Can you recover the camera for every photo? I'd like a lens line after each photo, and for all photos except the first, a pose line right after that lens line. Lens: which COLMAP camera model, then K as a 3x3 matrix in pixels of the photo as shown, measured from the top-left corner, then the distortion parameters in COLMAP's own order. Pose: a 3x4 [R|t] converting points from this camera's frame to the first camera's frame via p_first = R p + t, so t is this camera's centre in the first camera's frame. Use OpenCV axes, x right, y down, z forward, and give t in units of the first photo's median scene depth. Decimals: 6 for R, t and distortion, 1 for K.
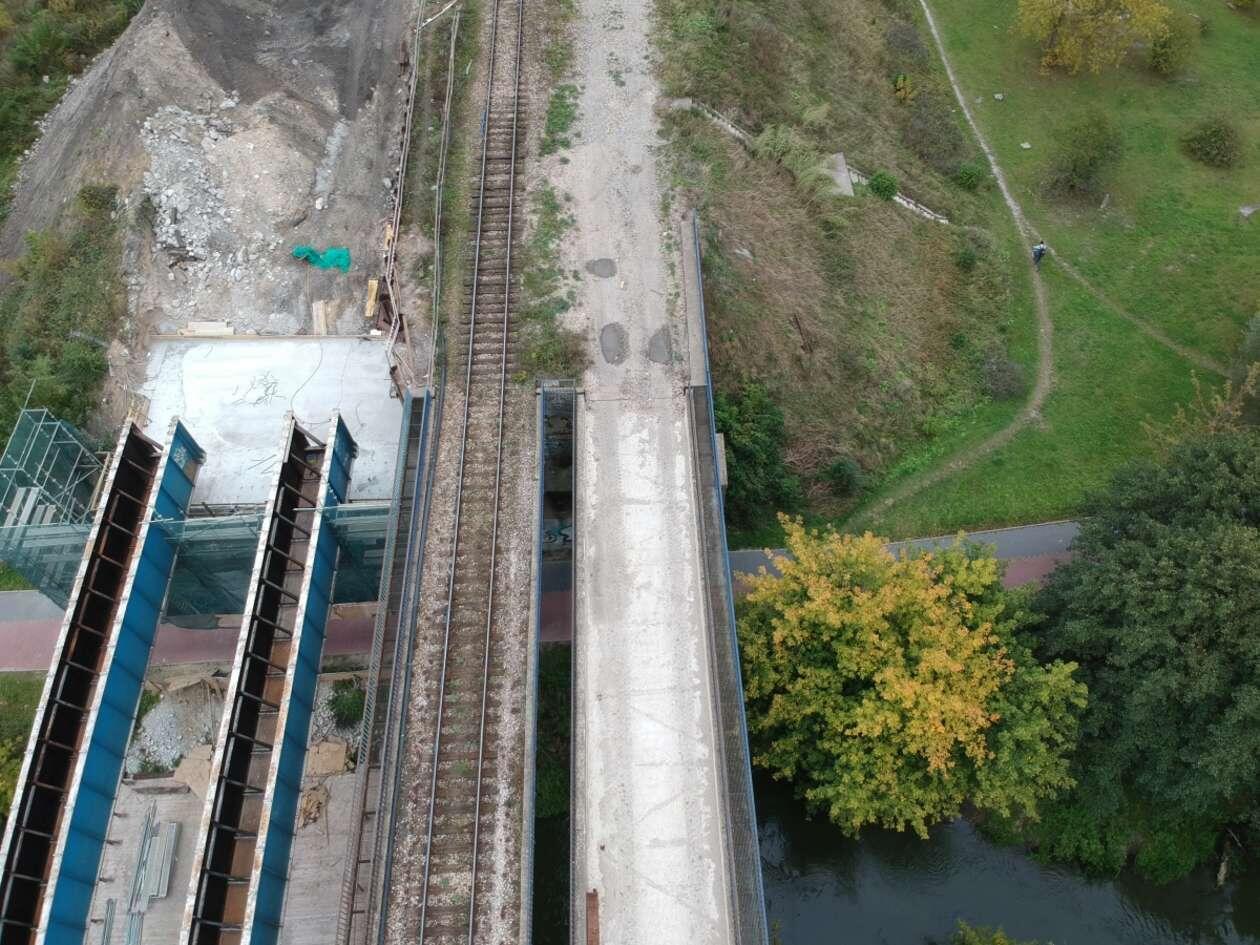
lens RADIAL K [[881.9, 0, 630.0], [0, 881.9, 472.5], [0, 0, 1]] dist [0.146009, -0.241321]
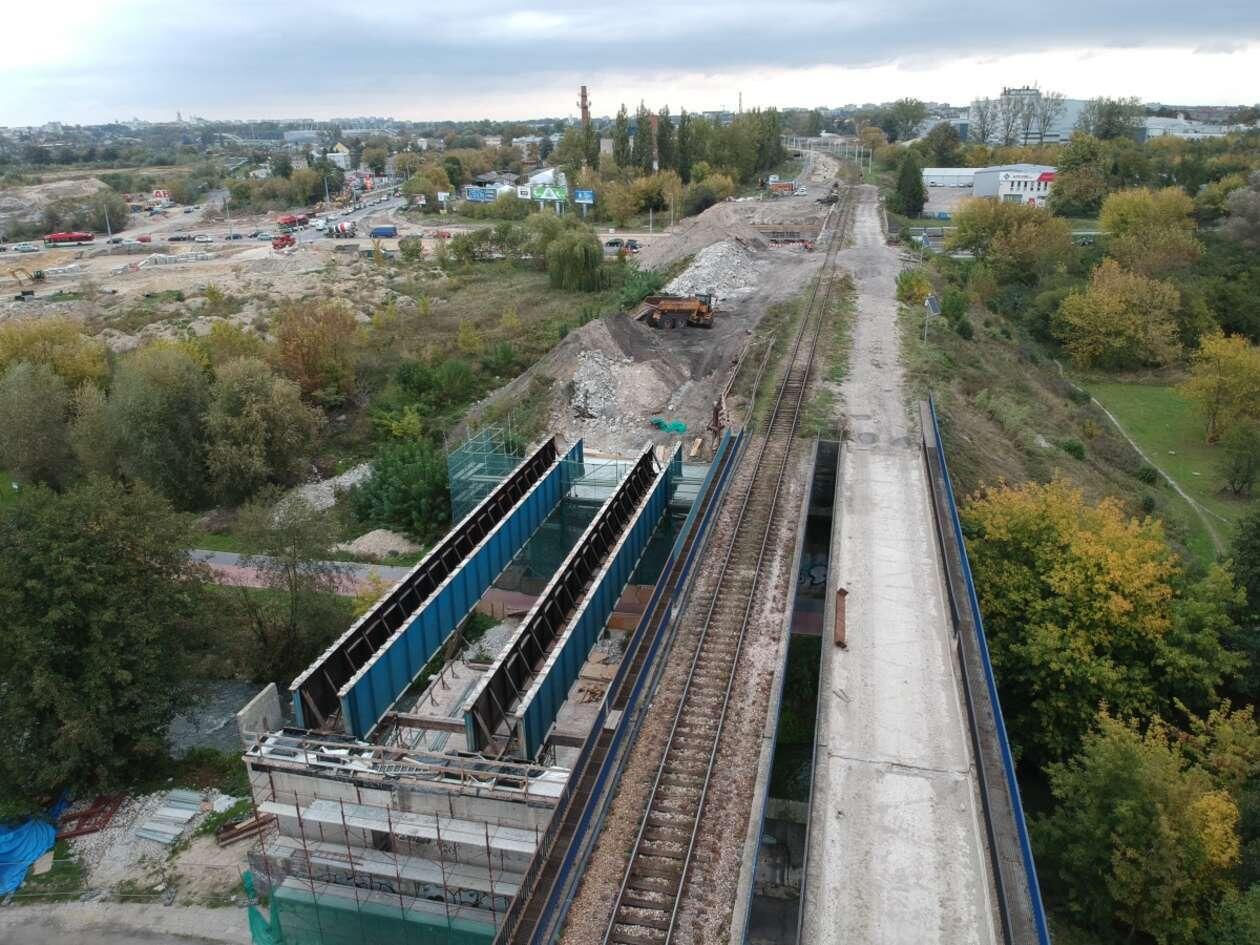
lens RADIAL K [[916.5, 0, 640.7], [0, 916.5, 477.5], [0, 0, 1]] dist [0.062739, -0.130221]
pose [[0.966506, 0.086778, -0.241530, -0.009733], [-0.216101, 0.782843, -0.583486, 0.841256], [0.138446, 0.616138, 0.775375, -0.167170]]
